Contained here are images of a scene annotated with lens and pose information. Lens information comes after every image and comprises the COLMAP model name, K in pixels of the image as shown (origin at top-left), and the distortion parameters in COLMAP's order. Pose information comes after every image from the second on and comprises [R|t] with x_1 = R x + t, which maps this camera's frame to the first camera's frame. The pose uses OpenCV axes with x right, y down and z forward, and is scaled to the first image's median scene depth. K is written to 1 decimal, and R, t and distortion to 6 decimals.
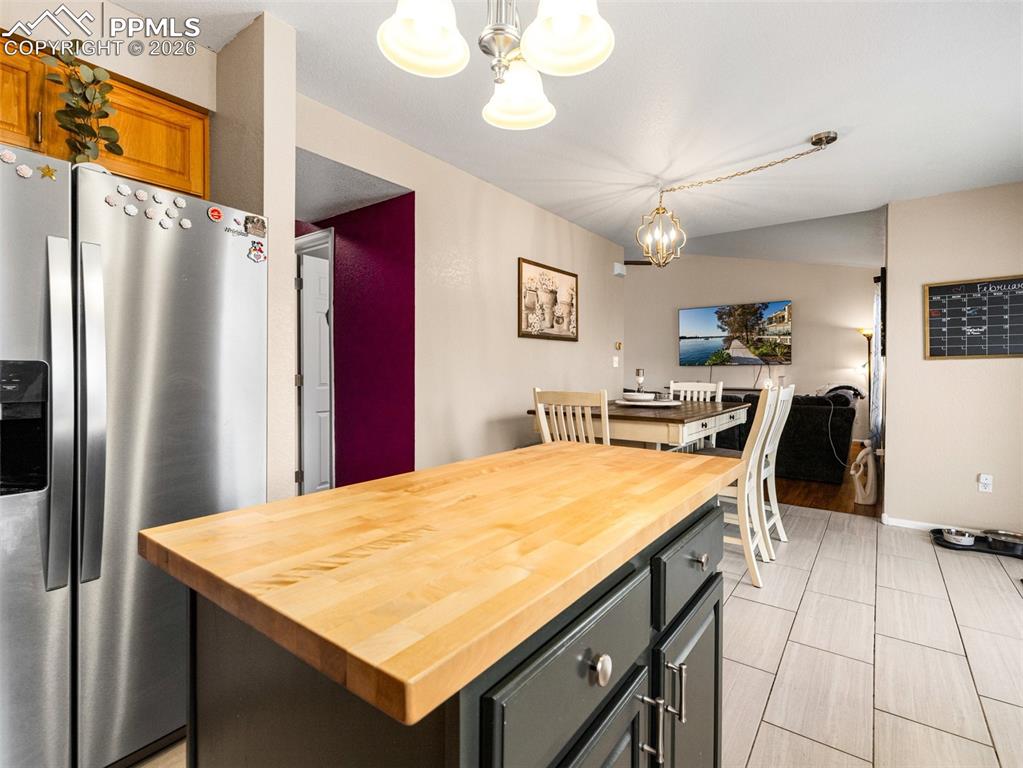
lens RADIAL K [[490.9, 0, 513.3], [0, 490.9, 379.0], [0, 0, 1]] dist [-0.002419, -0.000710]
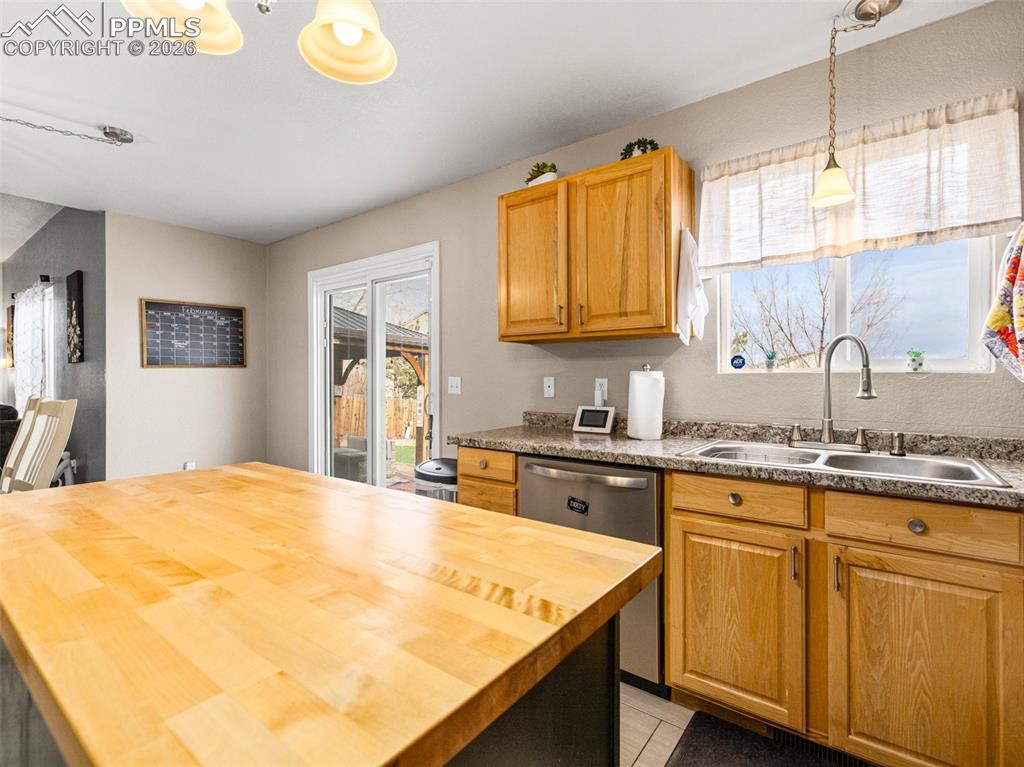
lens RADIAL K [[491.4, 0, 510.4], [0, 491.4, 379.0], [0, 0, 1]] dist [-0.002419, -0.000710]
pose [[0.010192, -0.003668, 0.999941, -0.316595], [0.018496, 0.999823, 0.003479, -0.004259], [-0.999777, 0.018459, 0.010258, 0.237288]]
